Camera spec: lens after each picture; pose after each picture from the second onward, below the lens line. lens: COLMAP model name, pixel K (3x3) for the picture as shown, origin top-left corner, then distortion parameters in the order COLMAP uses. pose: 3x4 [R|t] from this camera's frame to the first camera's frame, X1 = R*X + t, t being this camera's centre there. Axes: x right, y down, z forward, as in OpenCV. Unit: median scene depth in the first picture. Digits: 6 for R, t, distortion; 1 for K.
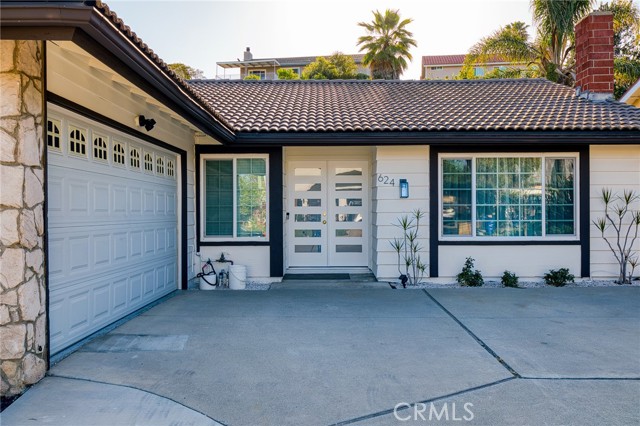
lens RADIAL K [[637.5, 0, 320.0], [0, 637.5, 213.0], [0, 0, 1]] dist [0.007806, 0.006673]
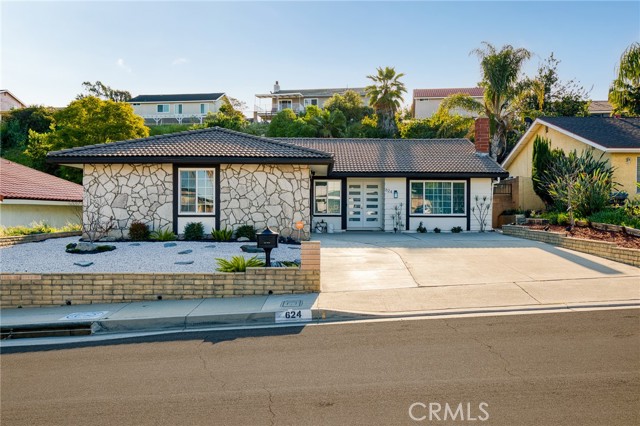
lens RADIAL K [[599.0, 0, 320.0], [0, 599.0, 213.0], [0, 0, 1]] dist [-0.004220, -0.001859]
pose [[0.999957, 0.009219, 0.000141, -0.161289], [-0.009219, 0.999955, -0.002146, 0.042082], [-0.000160, 0.002144, 0.999998, -1.315859]]
